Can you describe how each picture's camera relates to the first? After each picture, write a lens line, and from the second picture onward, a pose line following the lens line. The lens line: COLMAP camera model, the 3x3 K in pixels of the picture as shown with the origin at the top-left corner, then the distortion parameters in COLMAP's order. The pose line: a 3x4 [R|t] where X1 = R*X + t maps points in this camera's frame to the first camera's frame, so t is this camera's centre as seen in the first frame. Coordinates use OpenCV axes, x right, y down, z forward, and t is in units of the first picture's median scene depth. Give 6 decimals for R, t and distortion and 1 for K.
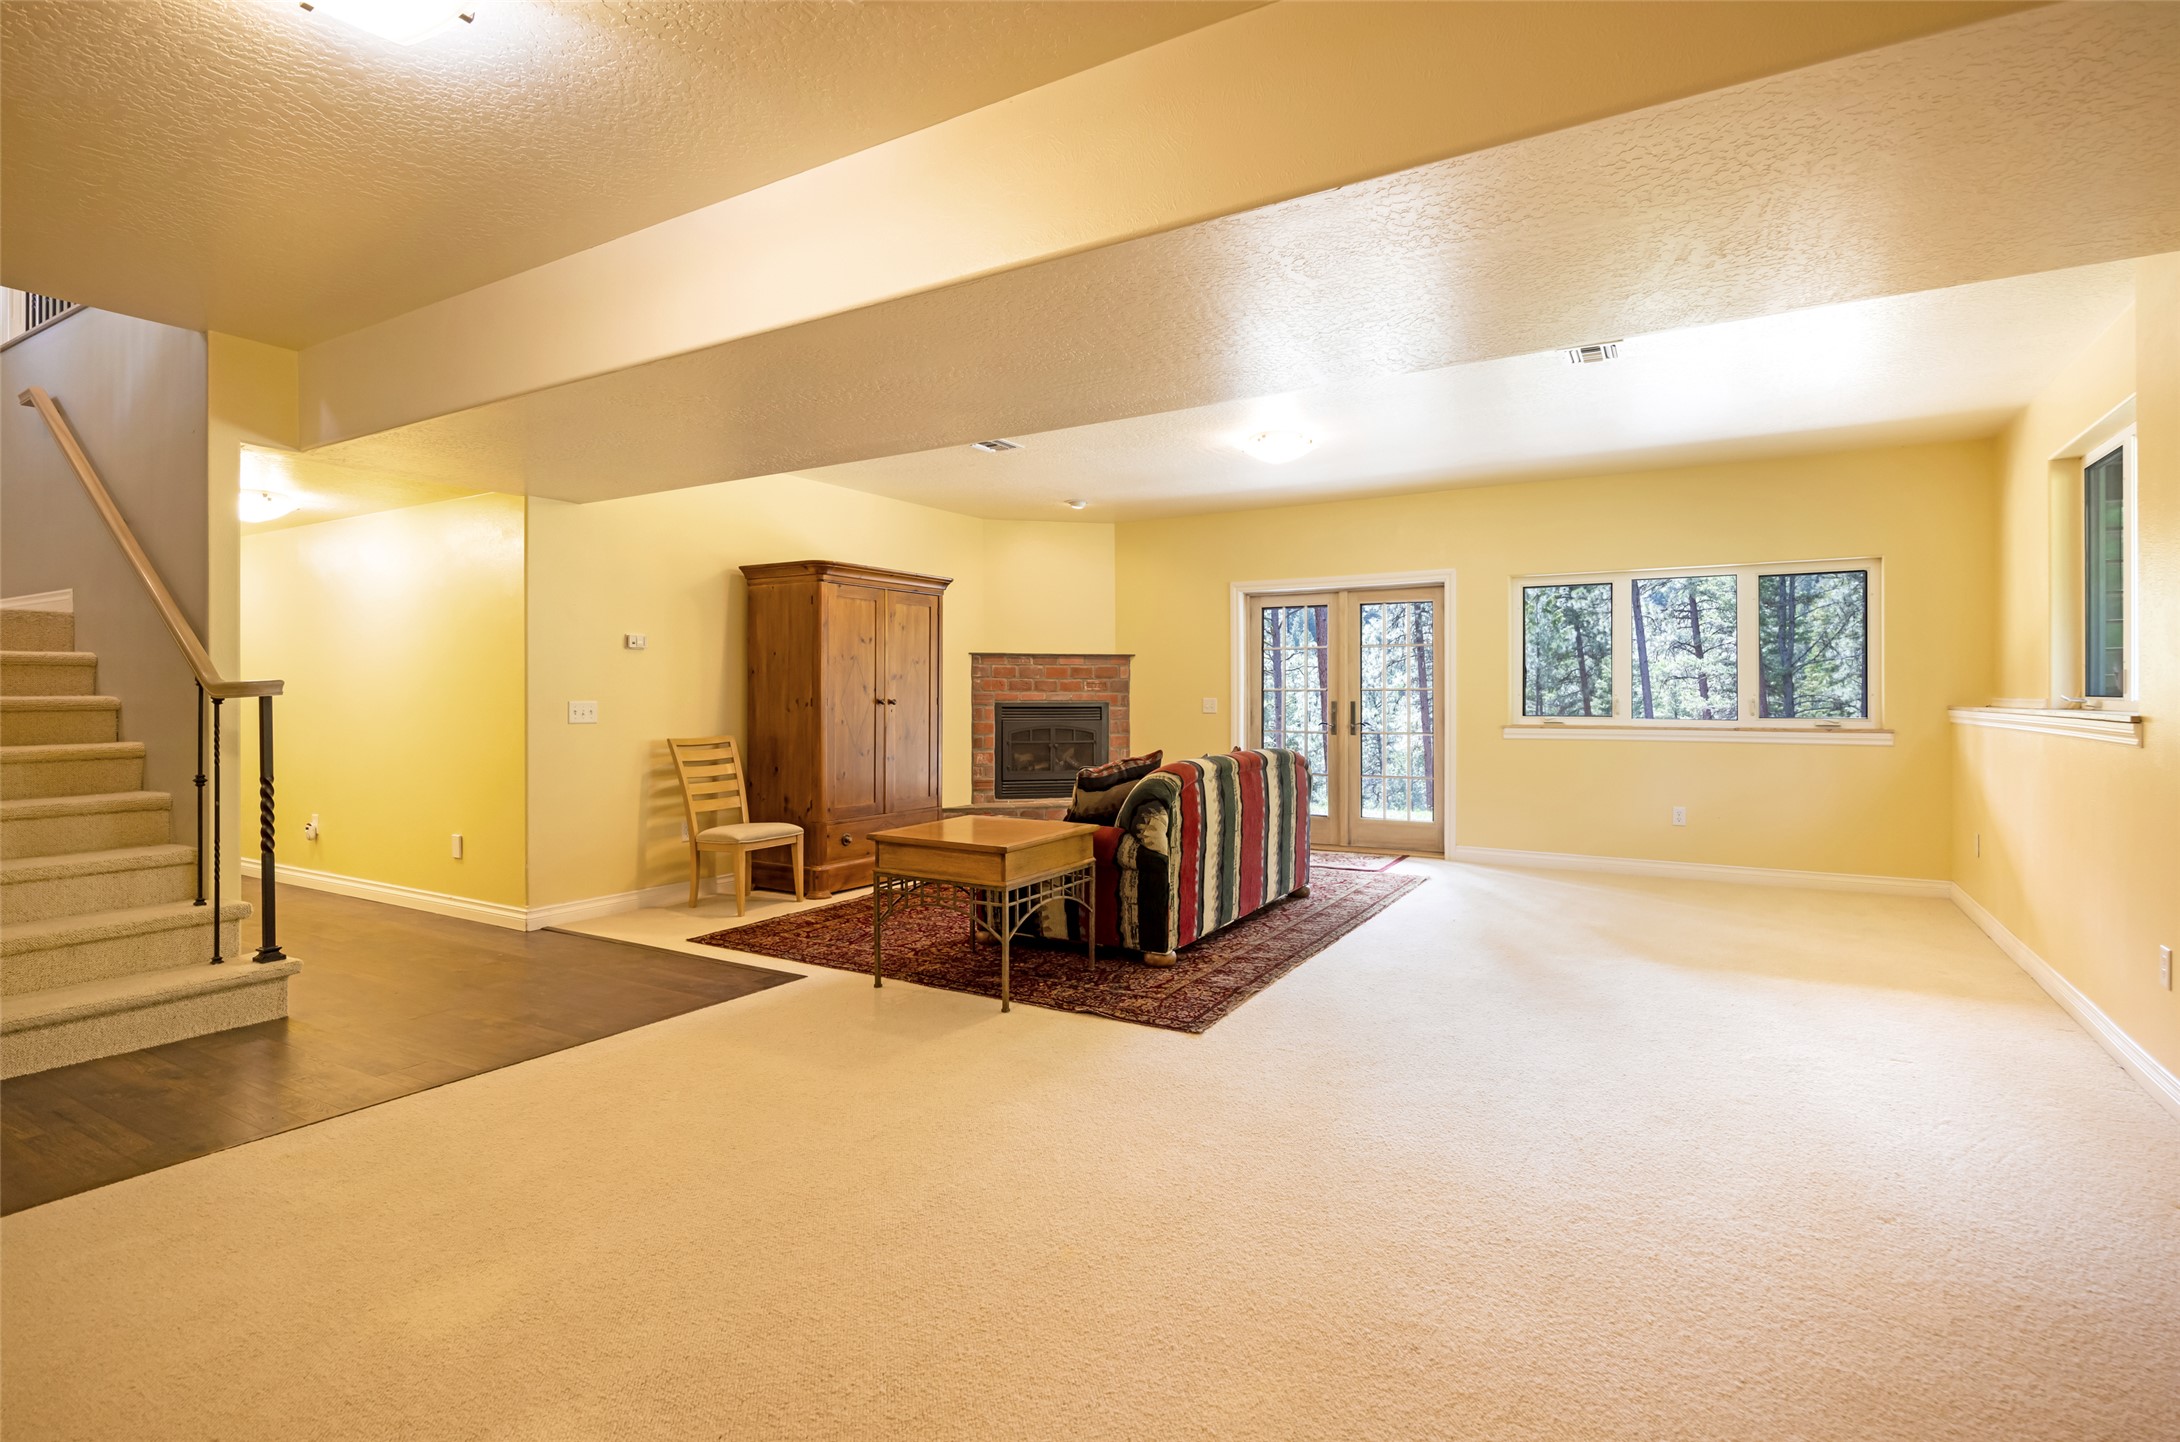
lens RADIAL K [[1064.2, 0, 1092.1], [0, 1064.2, 701.8], [0, 0, 1]] dist [-0.003141, -0.001043]
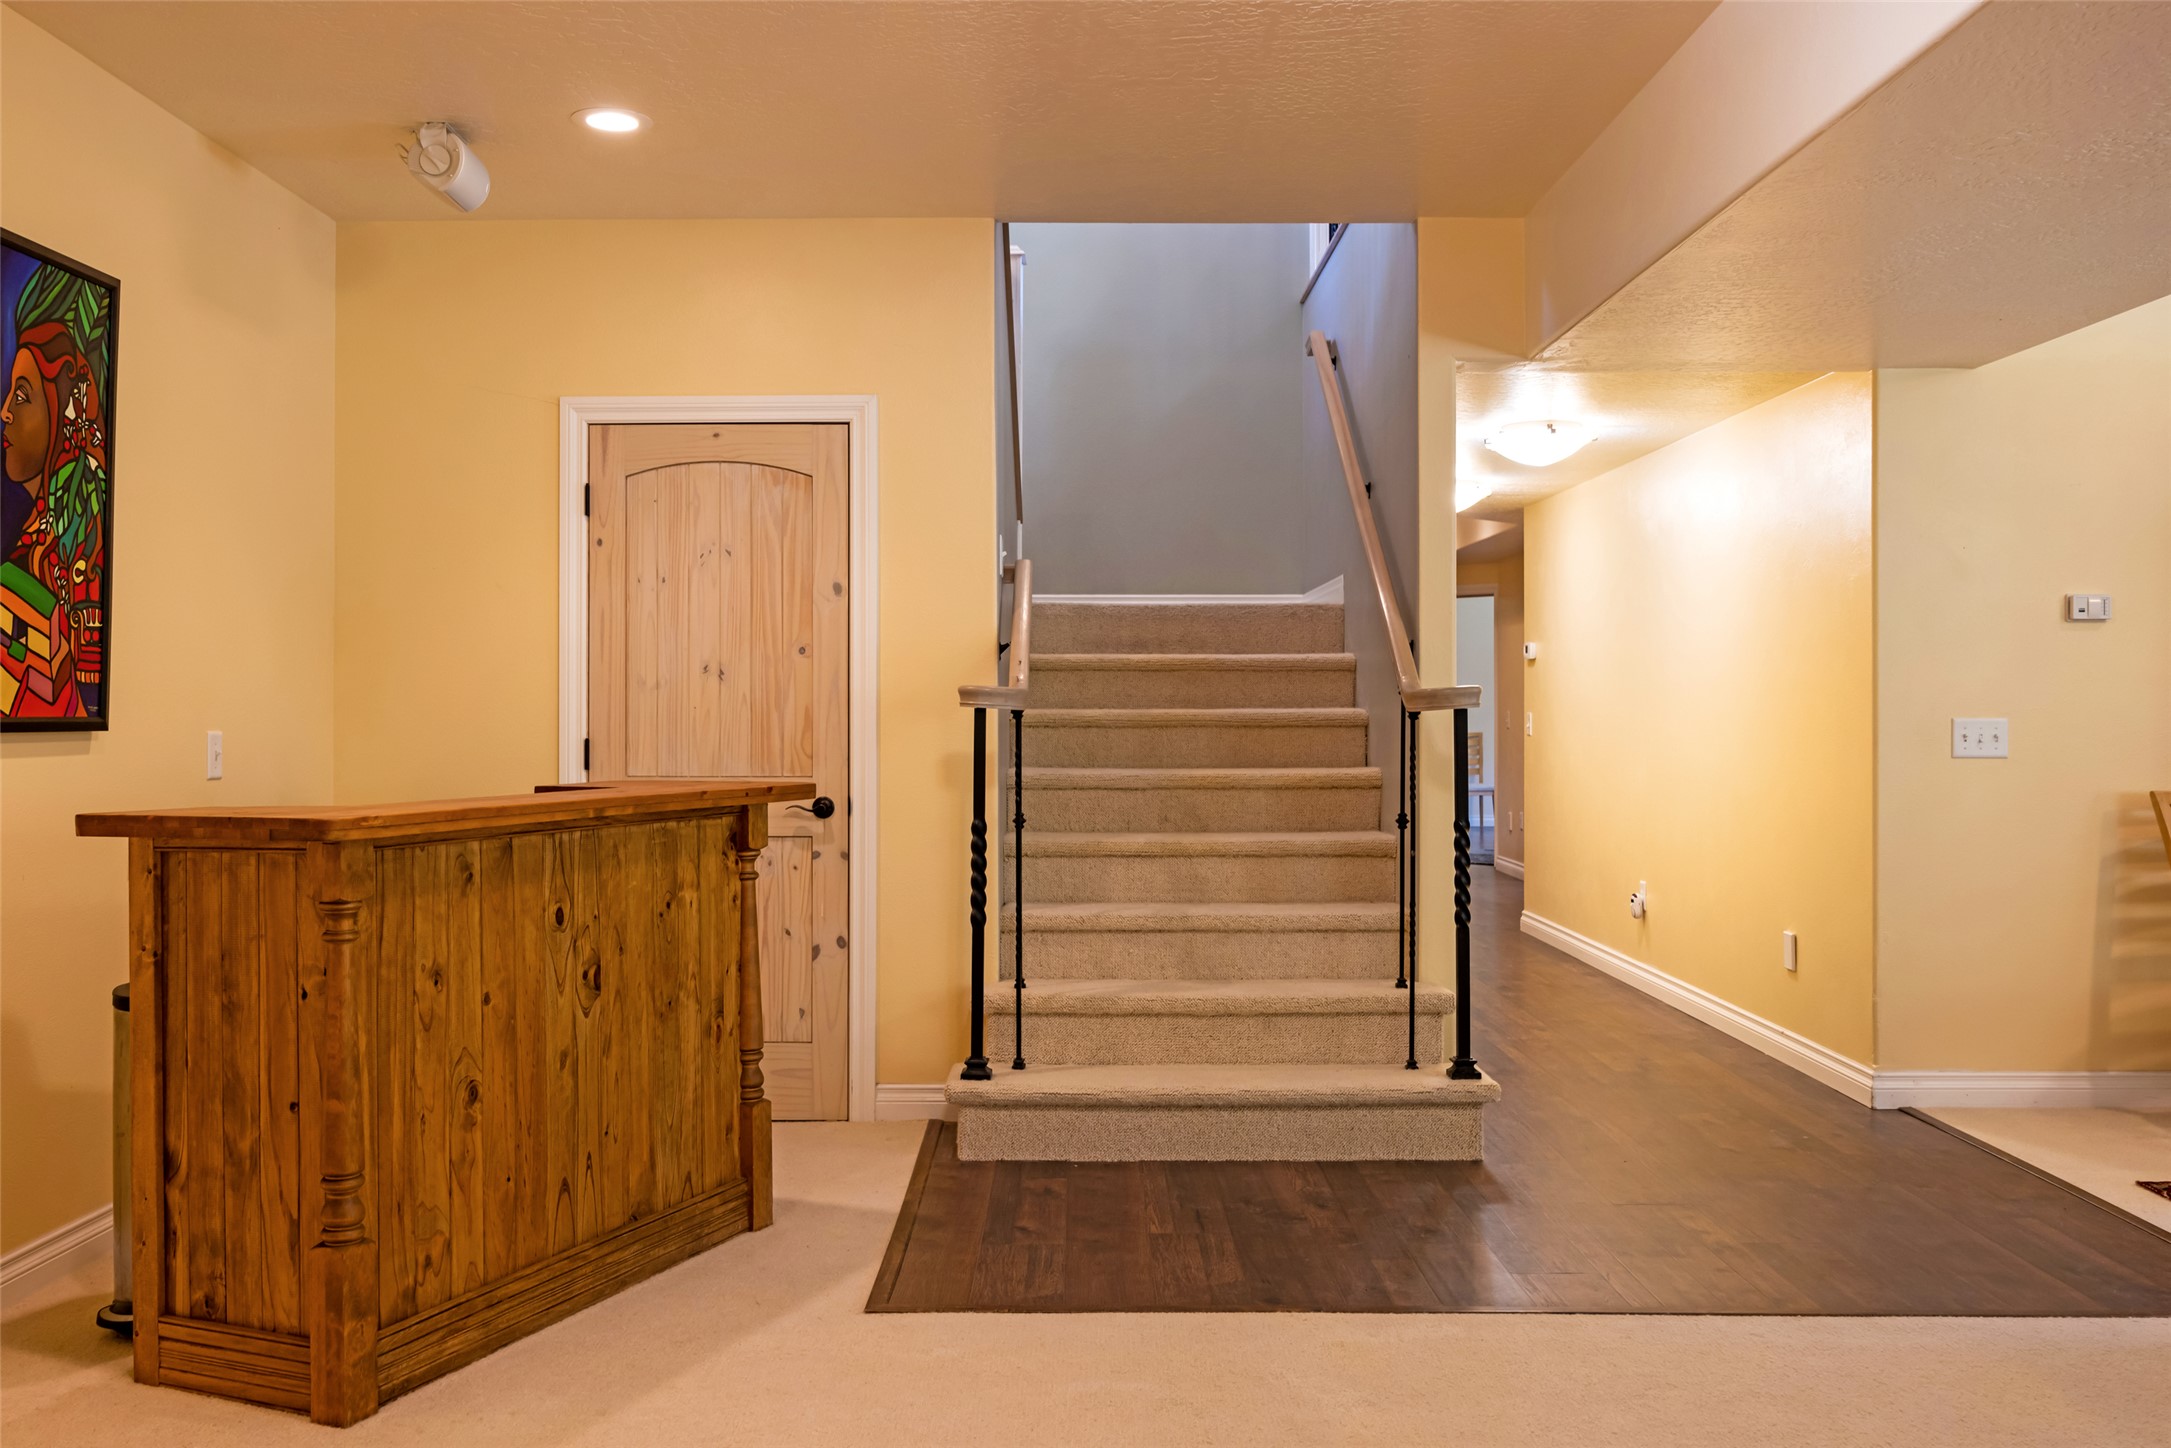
lens RADIAL K [[1816.0, 0, 1082.0], [0, 1816.0, 723.5], [0, 0, 1]] dist [-0.020217, 0.016682]
pose [[0.512707, 0.007520, -0.858531, 0.139377], [-0.005864, 0.999969, 0.005257, -0.000071], [0.858544, 0.002339, 0.512735, 0.147207]]
